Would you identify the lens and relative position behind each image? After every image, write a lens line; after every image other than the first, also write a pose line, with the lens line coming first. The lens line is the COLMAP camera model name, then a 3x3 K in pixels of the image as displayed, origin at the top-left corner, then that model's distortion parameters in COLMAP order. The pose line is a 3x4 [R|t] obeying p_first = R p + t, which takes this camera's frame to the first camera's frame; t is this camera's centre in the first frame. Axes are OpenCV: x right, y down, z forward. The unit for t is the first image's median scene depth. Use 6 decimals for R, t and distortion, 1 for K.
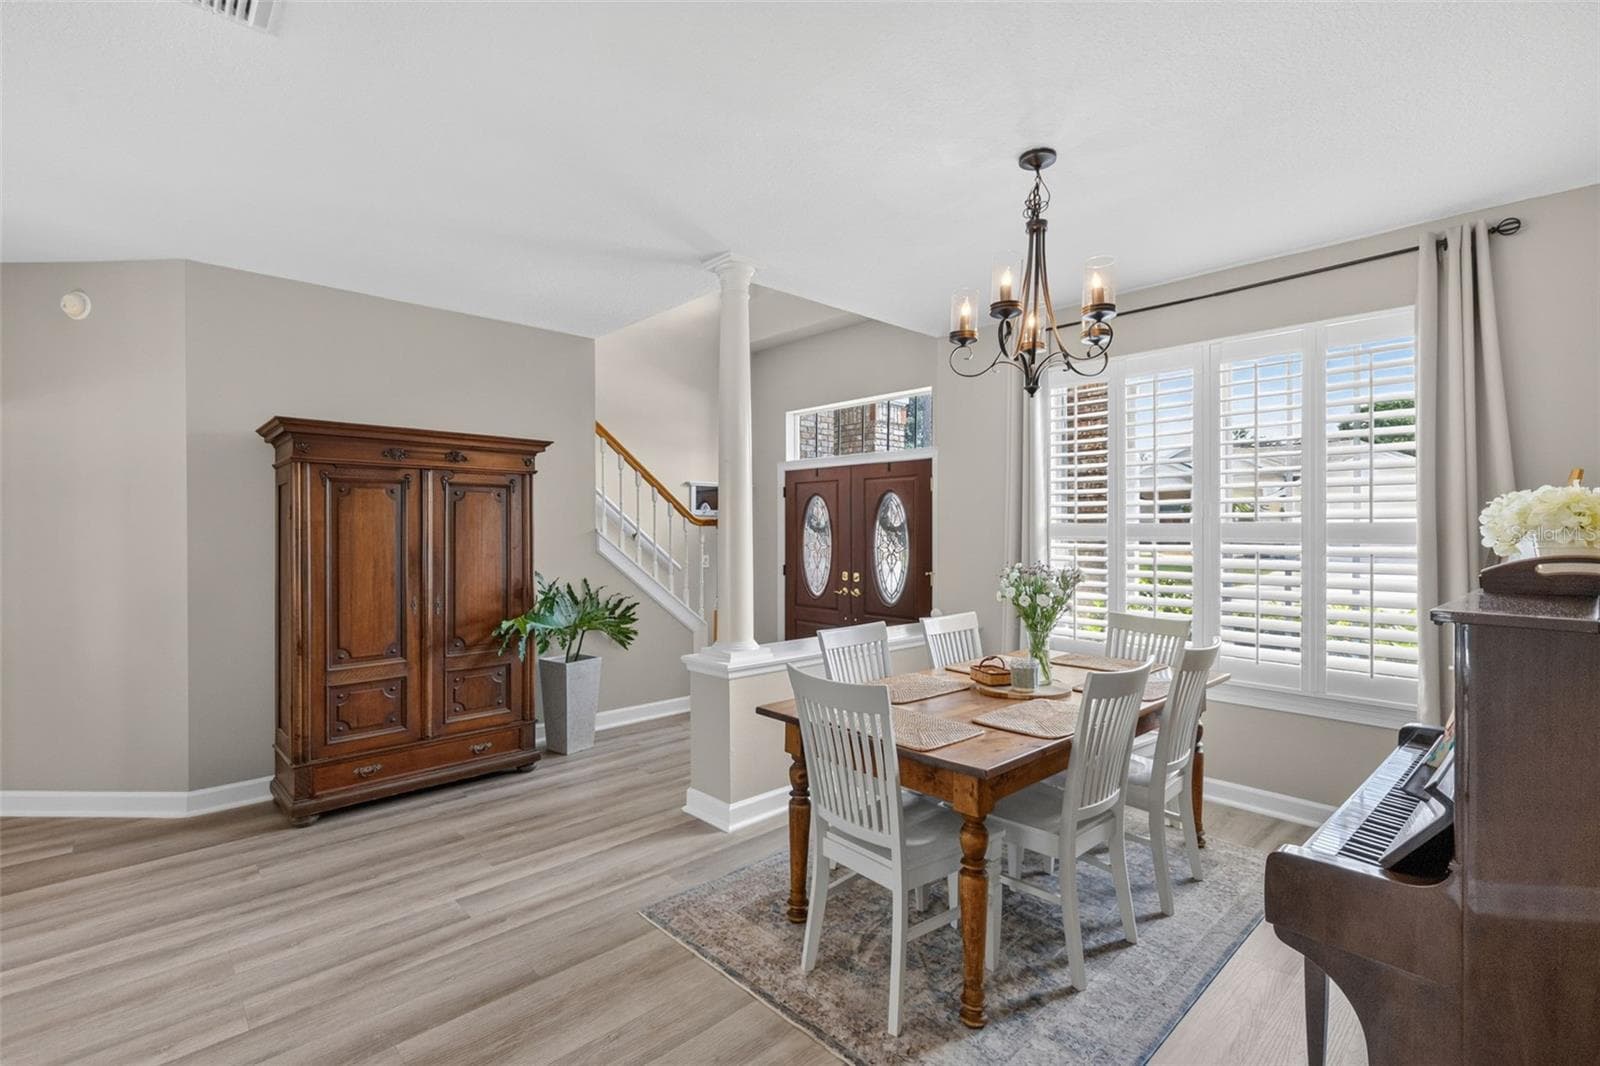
lens RADIAL K [[725.9, 0, 801.6], [0, 725.9, 516.4], [0, 0, 1]] dist [0.005153, -0.000063]
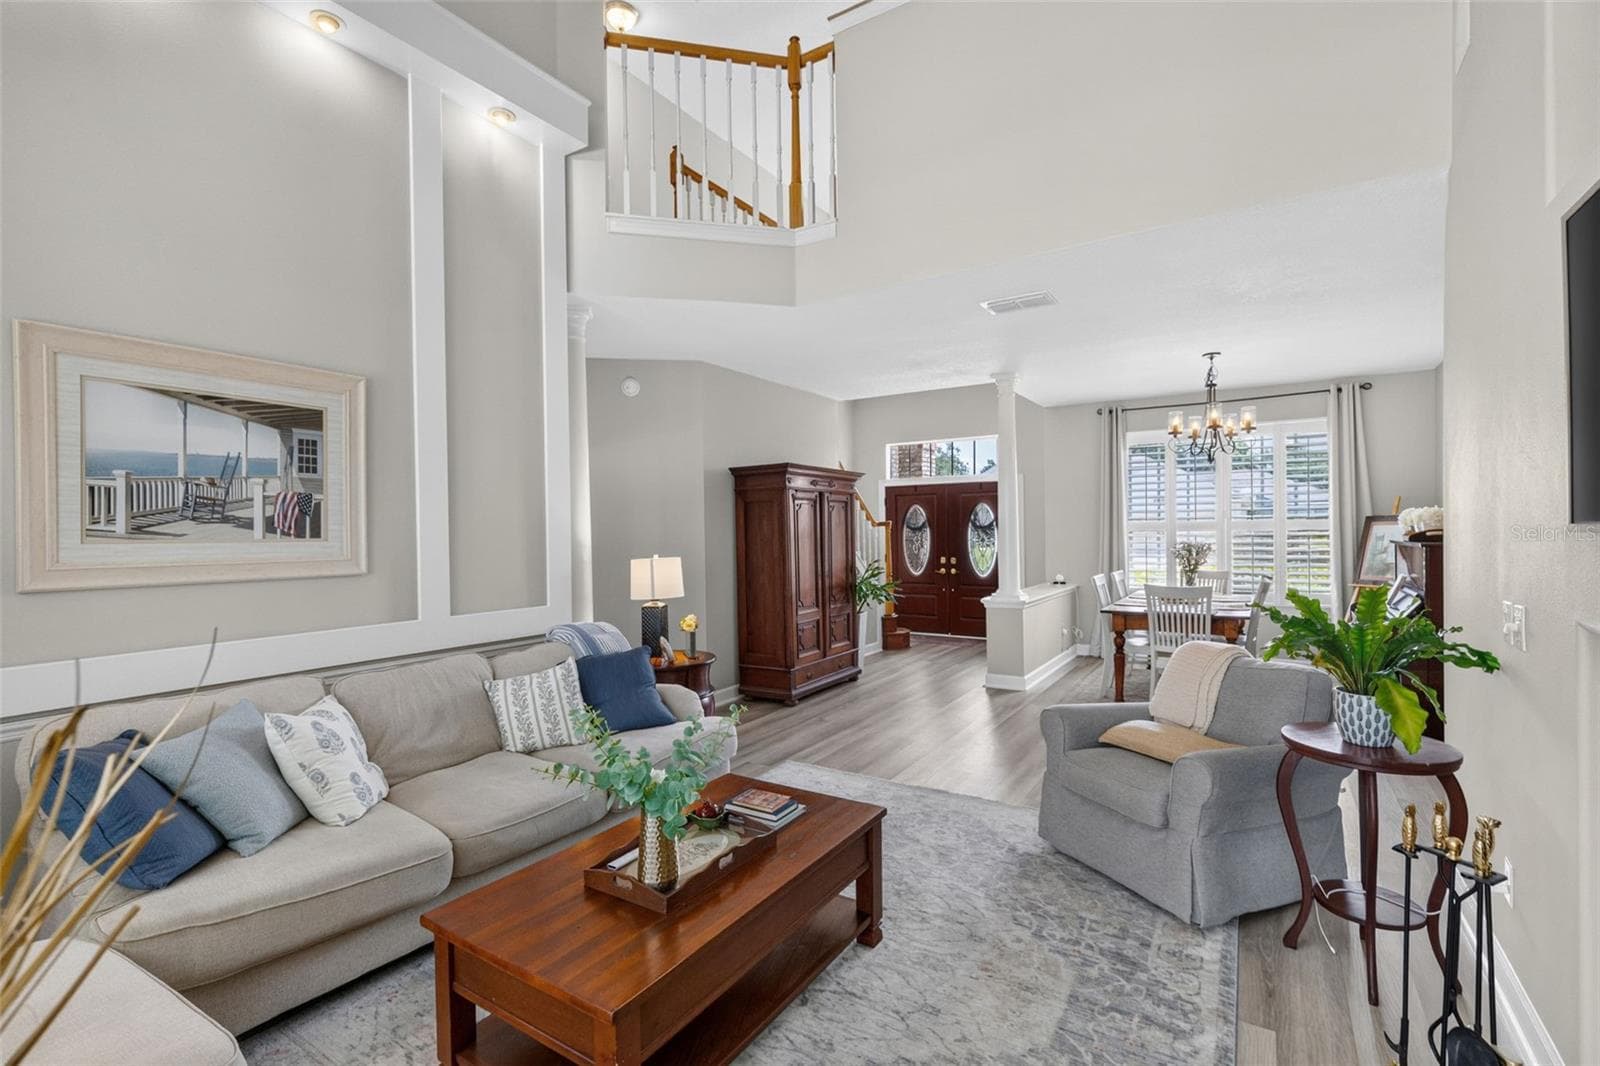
lens RADIAL K [[710.1, 0, 800.0], [0, 710.1, 533.0], [0, 0, 1]] dist [-0.000311, -0.000612]
pose [[0.970108, -0.012810, 0.242335, -0.575581], [0.008395, 0.999780, 0.019242, -0.002400], [-0.242528, -0.016632, 0.970002, -0.317659]]
